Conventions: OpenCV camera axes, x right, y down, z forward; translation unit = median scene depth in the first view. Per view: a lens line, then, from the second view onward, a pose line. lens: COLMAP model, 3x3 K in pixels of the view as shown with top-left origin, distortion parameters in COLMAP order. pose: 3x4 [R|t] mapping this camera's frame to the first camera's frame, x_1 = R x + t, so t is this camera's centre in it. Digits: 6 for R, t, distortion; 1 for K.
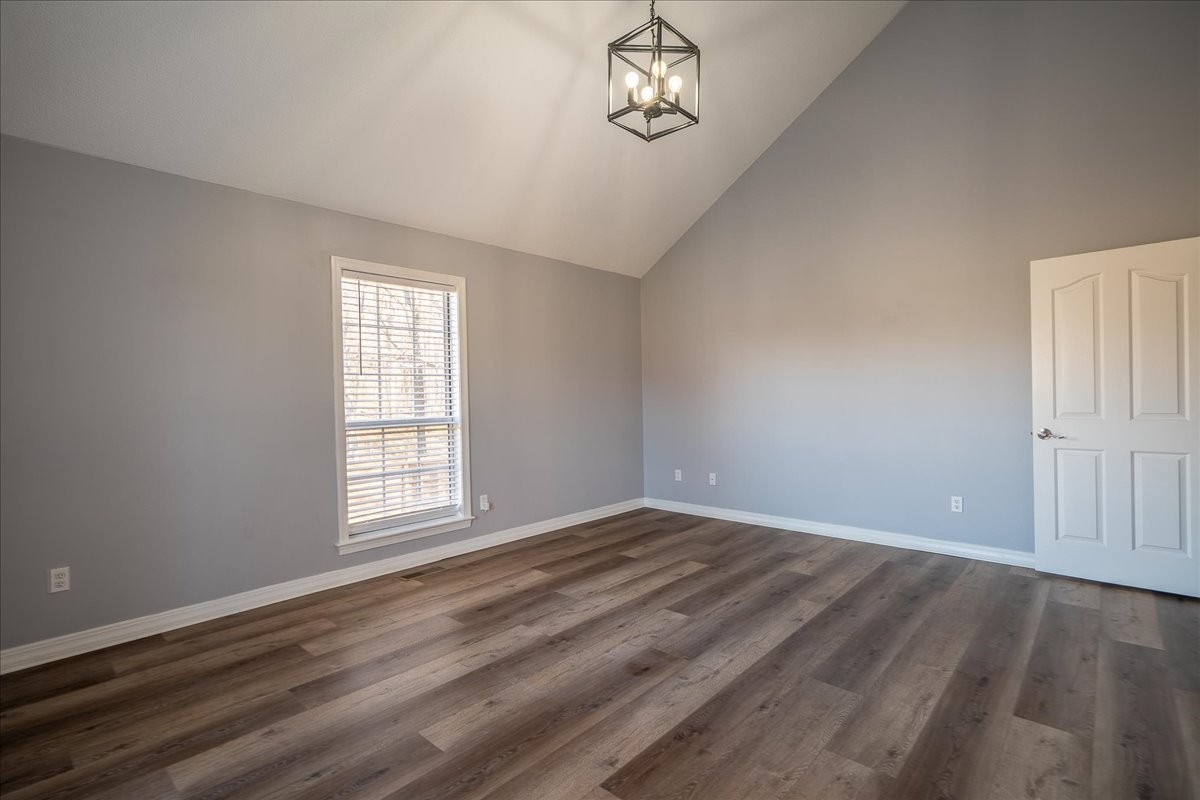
lens RADIAL K [[561.3, 0, 600.8], [0, 561.3, 399.2], [0, 0, 1]] dist [0.001314, 0.000572]
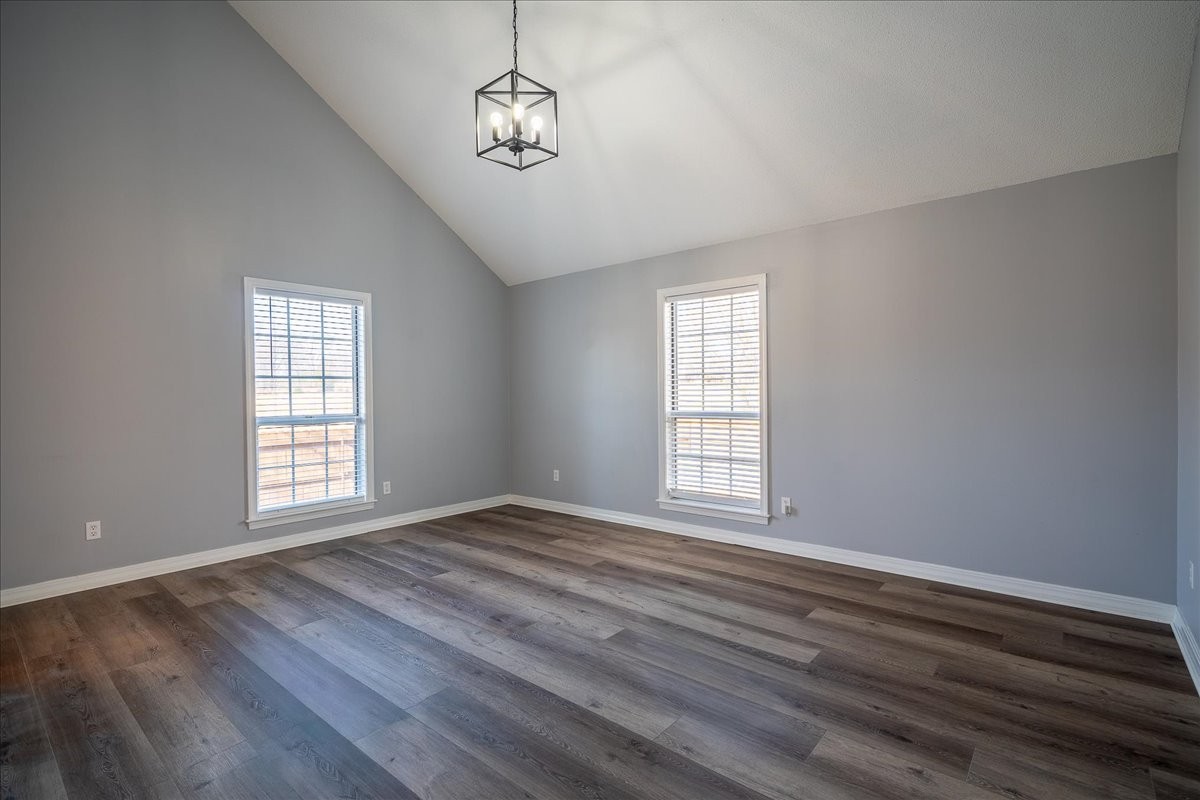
lens RADIAL K [[561.3, 0, 600.8], [0, 561.3, 399.2], [0, 0, 1]] dist [0.001314, 0.000572]
pose [[0.035251, 0.025697, -0.999048, 1.095995], [-0.000881, 0.999670, 0.025682, -0.028064], [0.999378, -0.000026, 0.035262, 0.995223]]
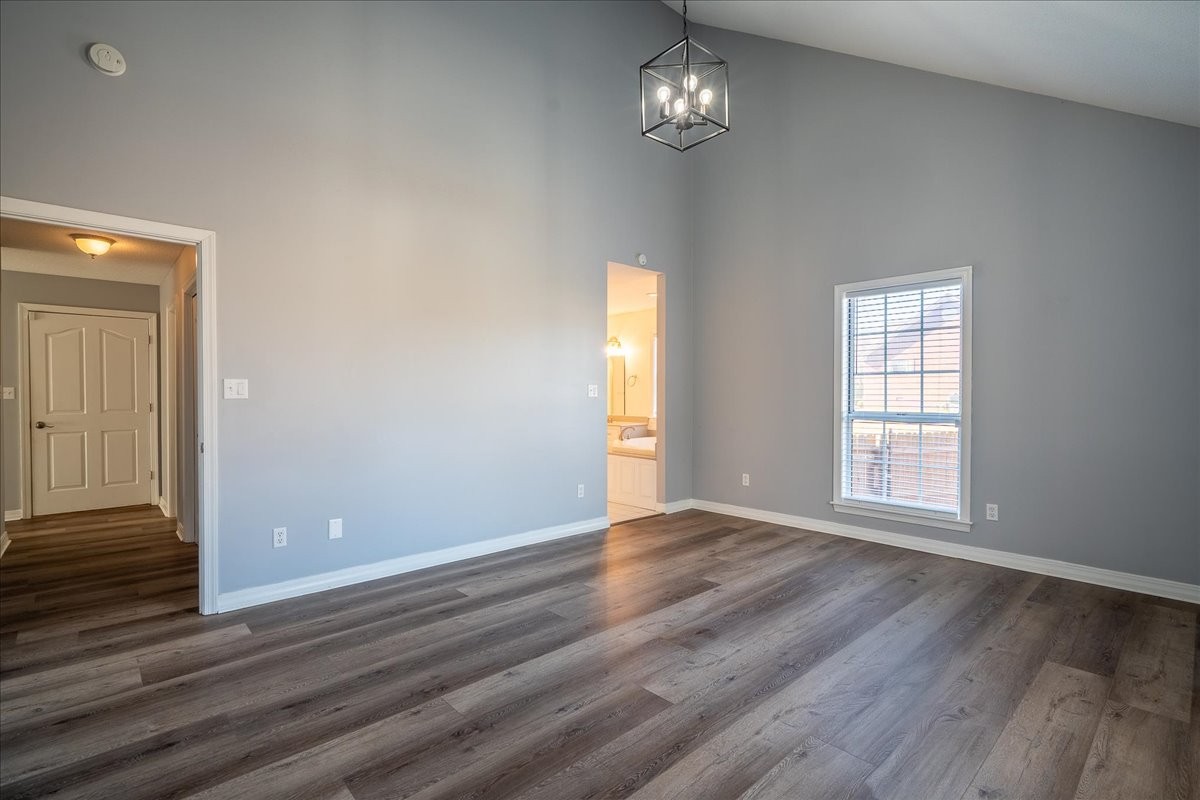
lens RADIAL K [[561.3, 0, 600.8], [0, 561.3, 399.2], [0, 0, 1]] dist [0.001314, 0.000572]
pose [[-0.996005, 0.014474, 0.088121, 0.146195], [0.016298, 0.999667, 0.020005, -0.020673], [-0.087802, 0.021362, -0.995909, 1.816605]]
